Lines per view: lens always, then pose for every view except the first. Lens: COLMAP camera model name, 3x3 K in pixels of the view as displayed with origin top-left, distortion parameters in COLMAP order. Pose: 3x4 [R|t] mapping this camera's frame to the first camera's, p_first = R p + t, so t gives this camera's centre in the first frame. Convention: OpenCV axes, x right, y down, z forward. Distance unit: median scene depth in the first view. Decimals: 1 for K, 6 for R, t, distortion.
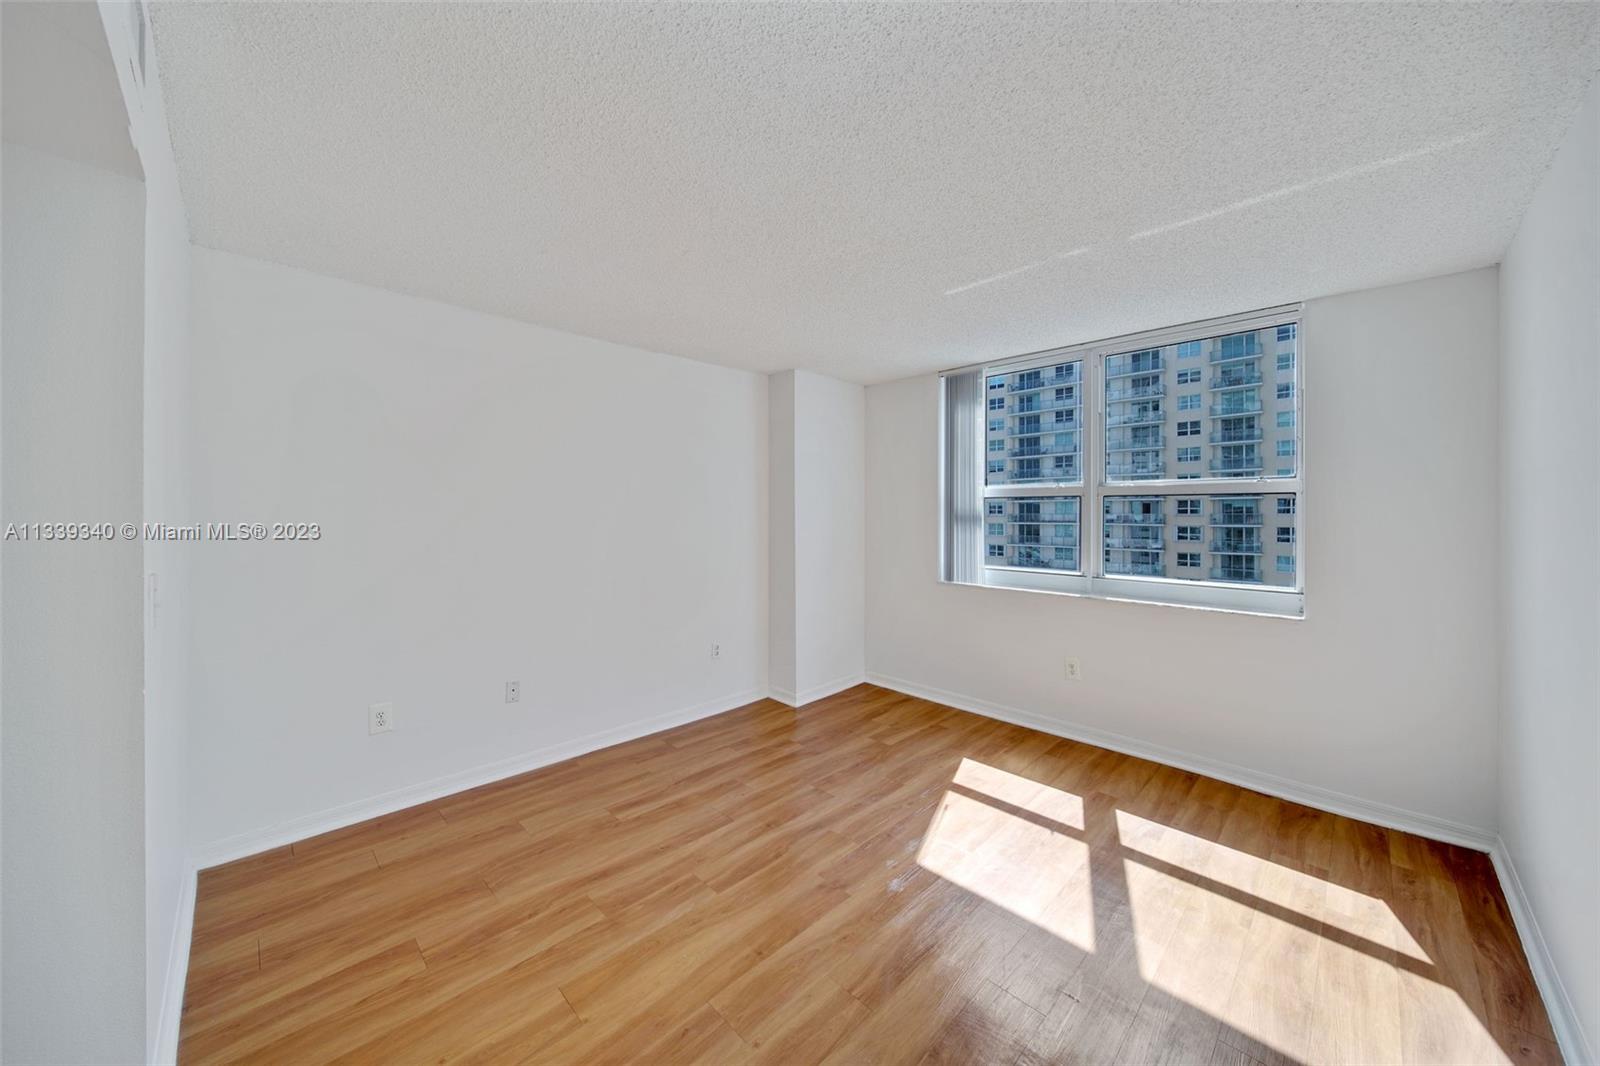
lens RADIAL K [[565.0, 0, 797.4], [0, 565.0, 512.6], [0, 0, 1]] dist [0.002011, -0.002178]
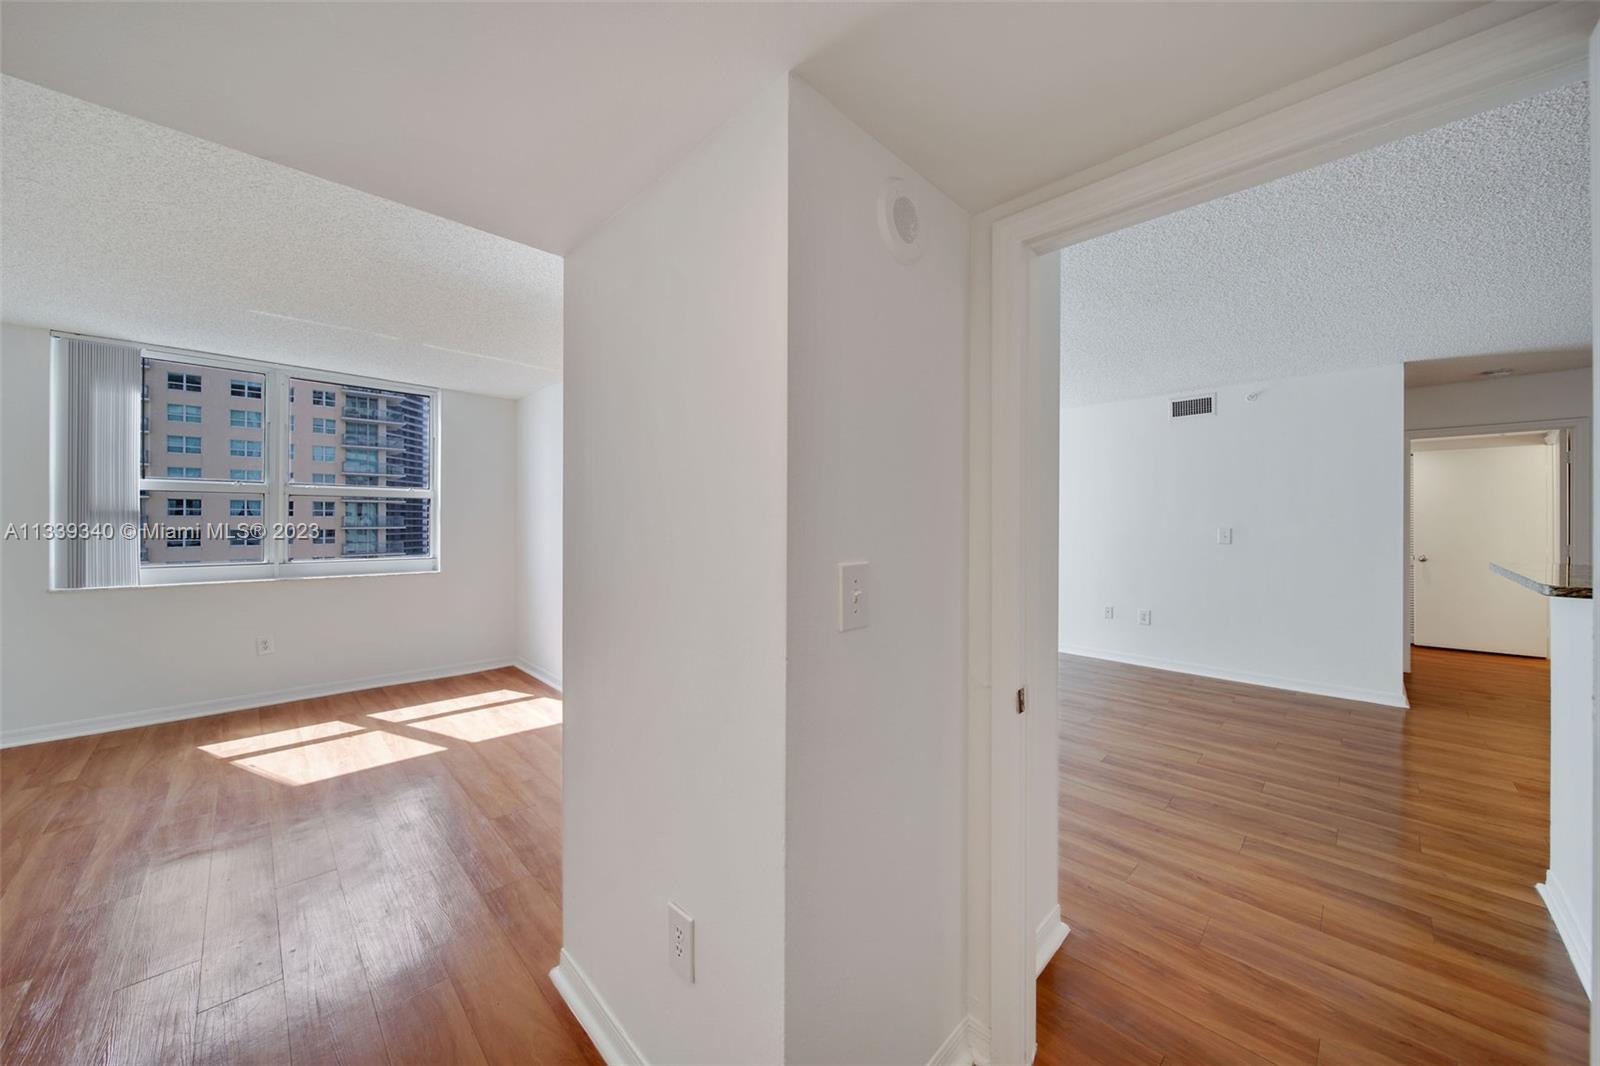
lens RADIAL K [[565.0, 0, 789.3], [0, 565.0, 519.9], [0, 0, 1]] dist [0.002011, -0.002178]
pose [[0.012235, -0.000035, 0.999925, -0.773059], [-0.008917, 0.999960, 0.000144, 0.016165], [-0.999885, -0.008918, 0.012234, -0.087040]]
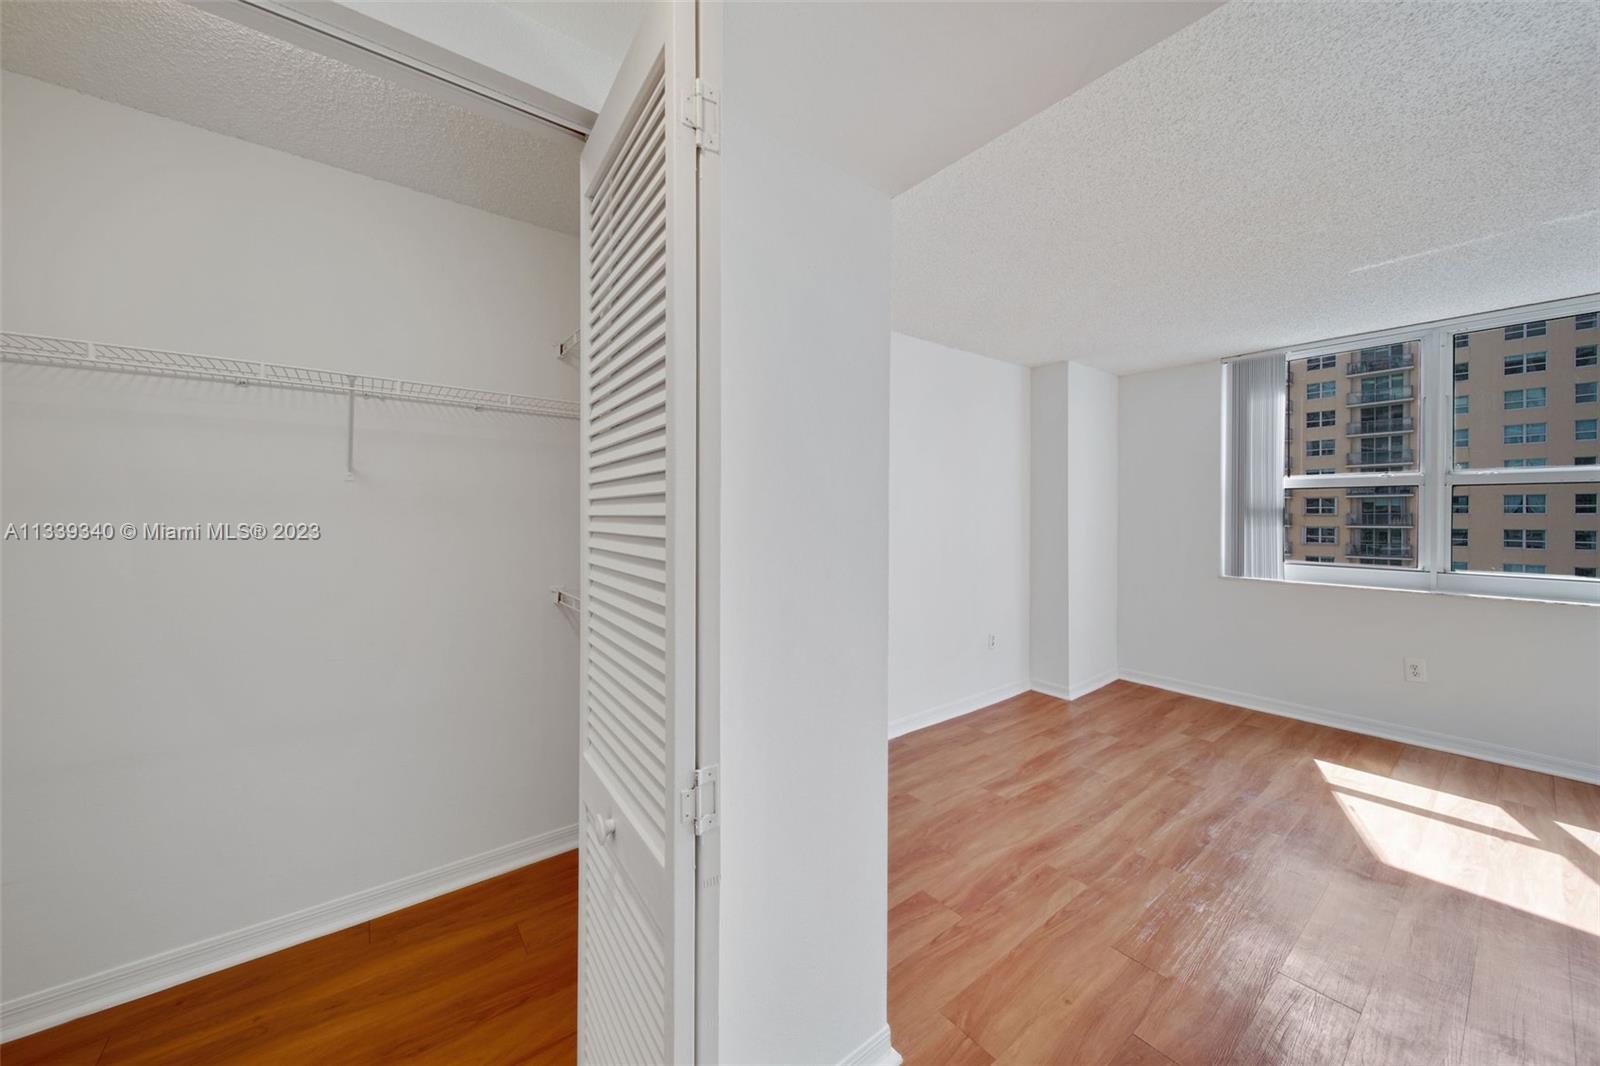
lens RADIAL K [[565.0, 0, 801.1], [0, 565.0, 515.7], [0, 0, 1]] dist [0.002011, -0.002178]
pose [[0.992280, 0.001835, -0.124002, -0.489091], [-0.001027, 0.999978, 0.006575, 0.018196], [0.124012, -0.006396, 0.992260, -0.062713]]
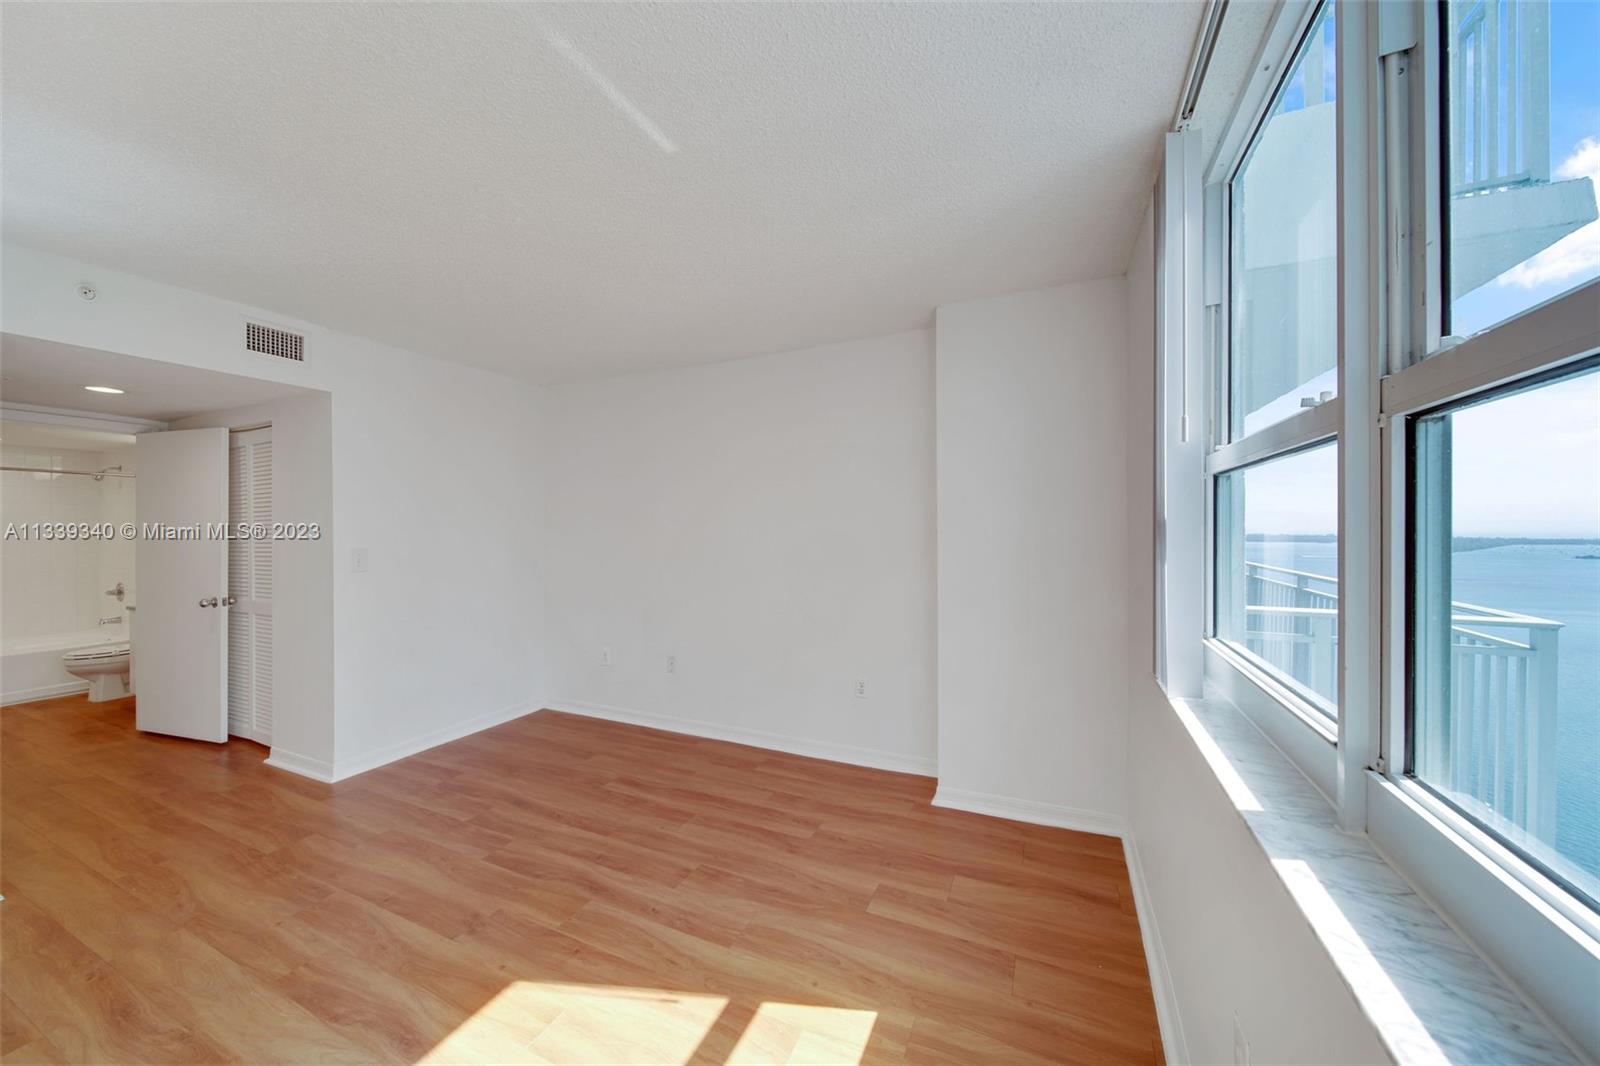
lens RADIAL K [[565.0, 0, 795.8], [0, 565.0, 529.8], [0, 0, 1]] dist [0.002011, -0.002178]
pose [[0.357712, 0.004045, -0.933823, 0.801834], [0.004787, 0.999970, 0.006165, 0.009907], [0.933820, -0.006676, 0.357682, 0.840209]]
